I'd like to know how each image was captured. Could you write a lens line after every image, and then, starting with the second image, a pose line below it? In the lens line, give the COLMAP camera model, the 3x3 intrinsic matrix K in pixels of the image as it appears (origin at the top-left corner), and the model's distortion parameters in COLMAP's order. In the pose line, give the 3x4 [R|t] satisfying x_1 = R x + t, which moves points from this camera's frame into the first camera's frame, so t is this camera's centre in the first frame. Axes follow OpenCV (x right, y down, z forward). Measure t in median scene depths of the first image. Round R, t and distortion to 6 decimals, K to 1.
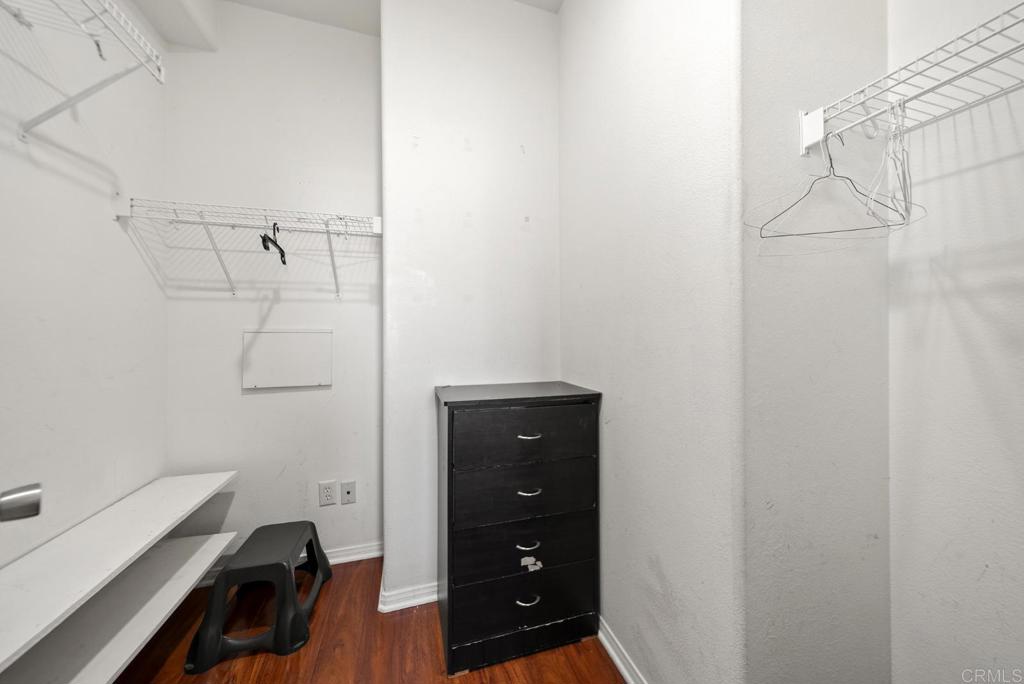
lens RADIAL K [[356.9, 0, 513.7], [0, 356.9, 341.3], [0, 0, 1]] dist [-0.000540, 0.000256]
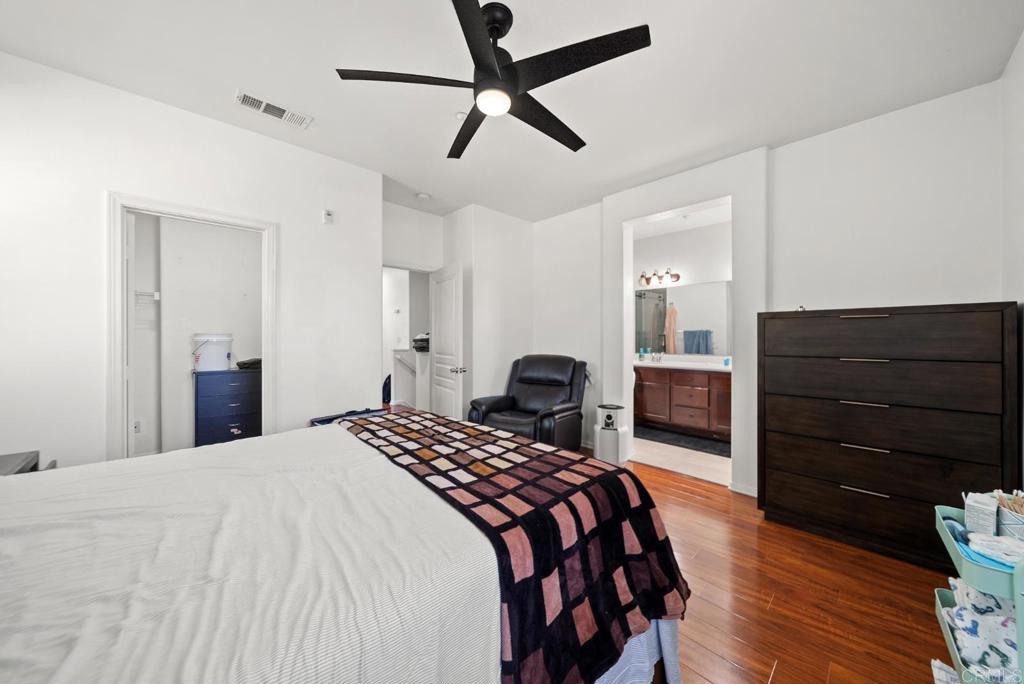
lens RADIAL K [[356.9, 0, 510.2], [0, 356.9, 338.2], [0, 0, 1]] dist [-0.000540, 0.000256]
pose [[0.891263, -0.002075, 0.453482, 0.542216], [-0.000565, 0.999984, 0.005686, -0.086166], [-0.453487, -0.005324, 0.891247, -1.893183]]
